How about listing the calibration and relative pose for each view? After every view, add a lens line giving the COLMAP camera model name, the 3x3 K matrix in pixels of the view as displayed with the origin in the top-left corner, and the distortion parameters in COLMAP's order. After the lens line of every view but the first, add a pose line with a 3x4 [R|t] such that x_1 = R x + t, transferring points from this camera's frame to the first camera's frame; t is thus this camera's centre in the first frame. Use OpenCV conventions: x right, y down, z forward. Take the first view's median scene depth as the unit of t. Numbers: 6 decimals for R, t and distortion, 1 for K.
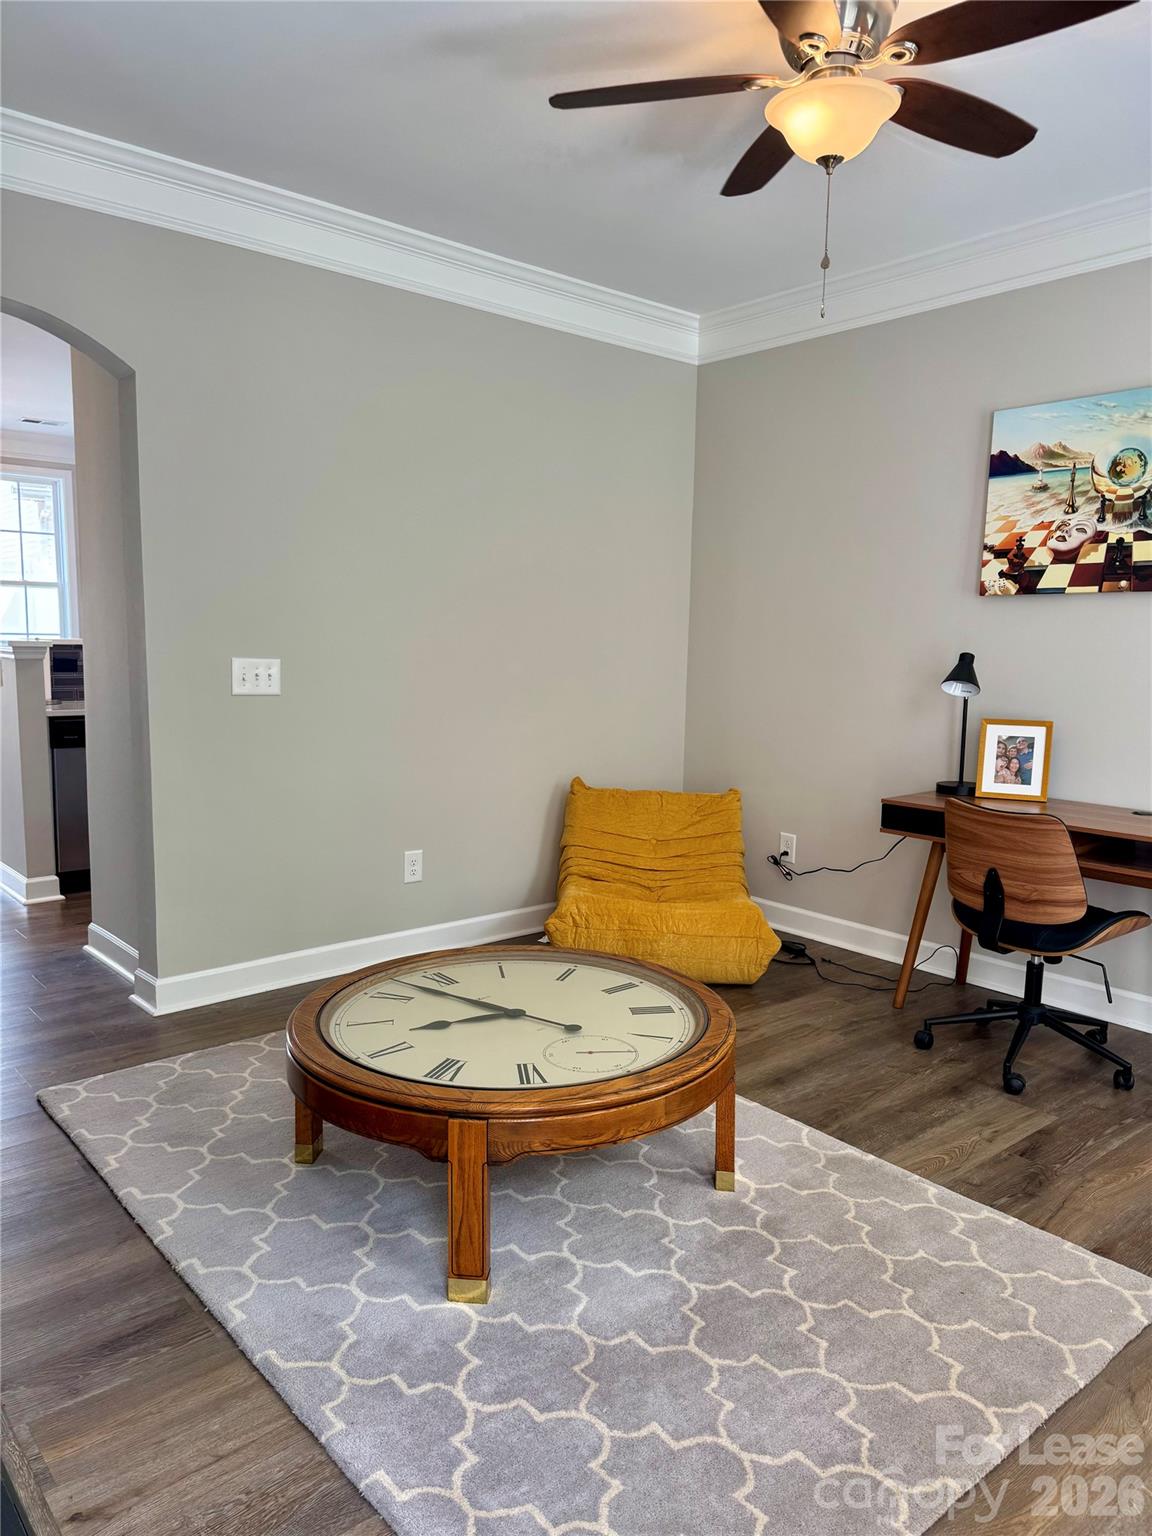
lens RADIAL K [[1096.5, 0, 578.0], [0, 1096.5, 755.8], [0, 0, 1]] dist [0.045054, -0.049216]
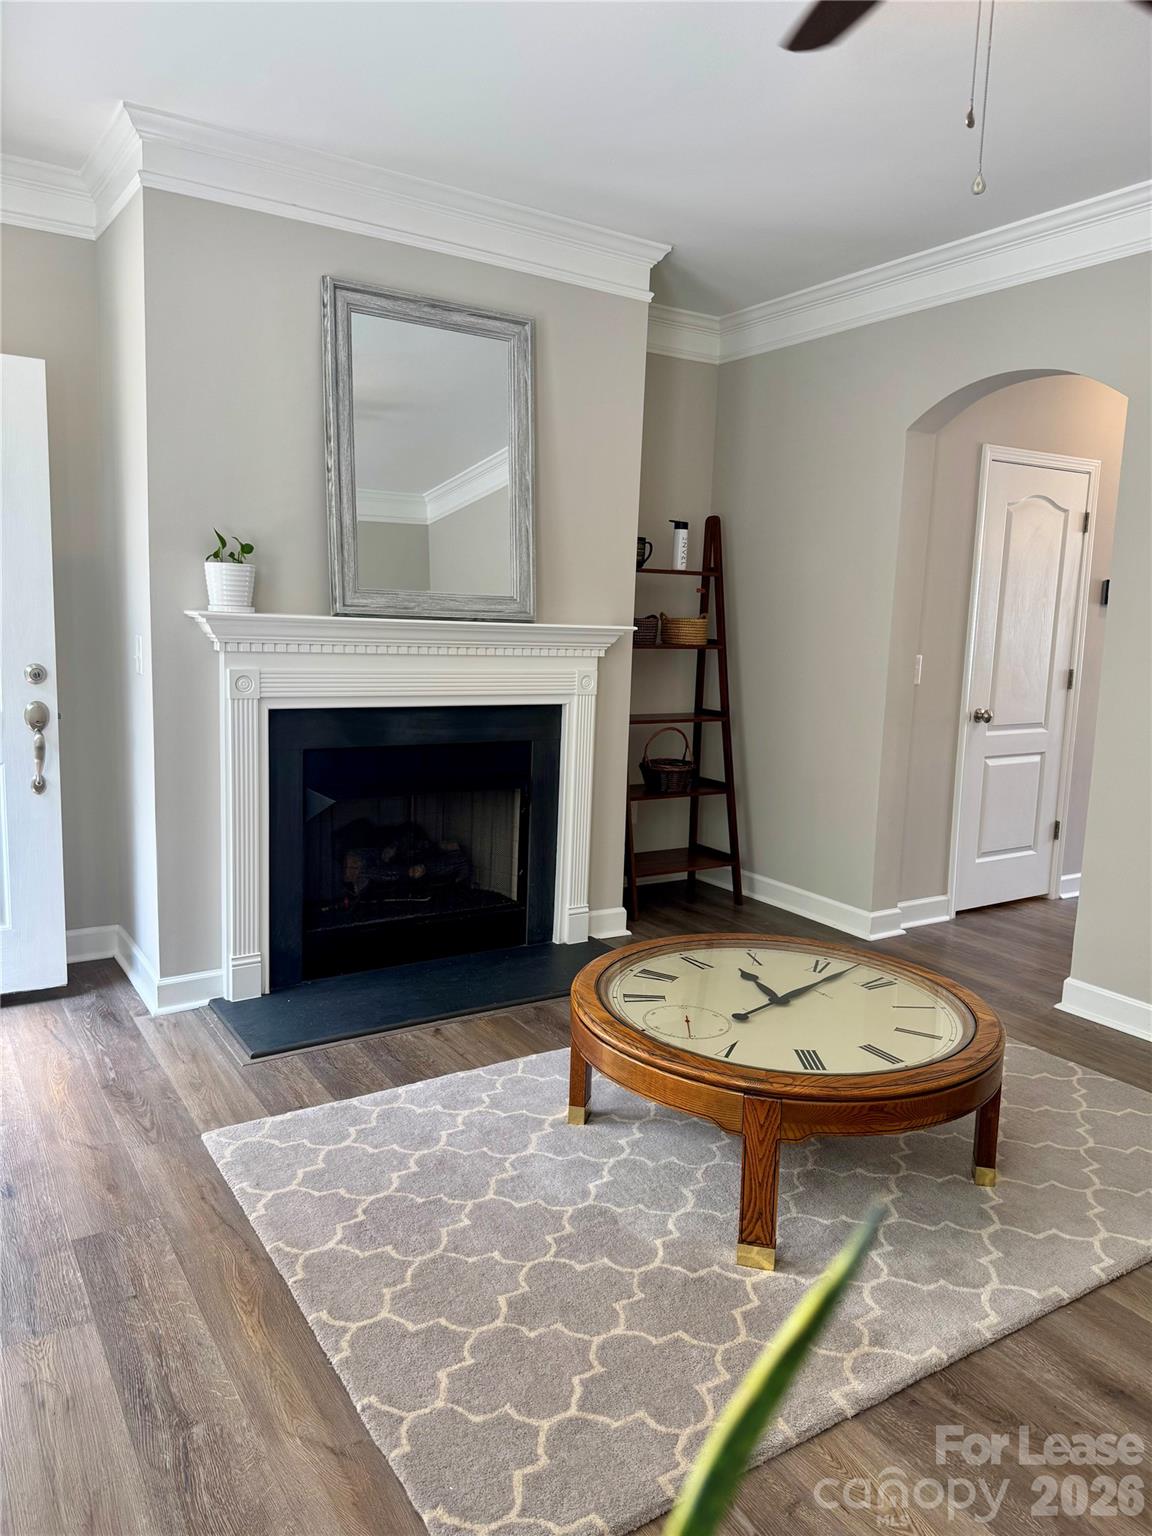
lens RADIAL K [[1096.5, 0, 579.7], [0, 1096.5, 757.2], [0, 0, 1]] dist [0.045054, -0.049216]
pose [[-0.142646, 0.124623, -0.981897, 1.008482], [-0.152183, 0.977484, 0.146171, -0.123500], [0.978004, 0.170279, -0.120468, 0.928363]]
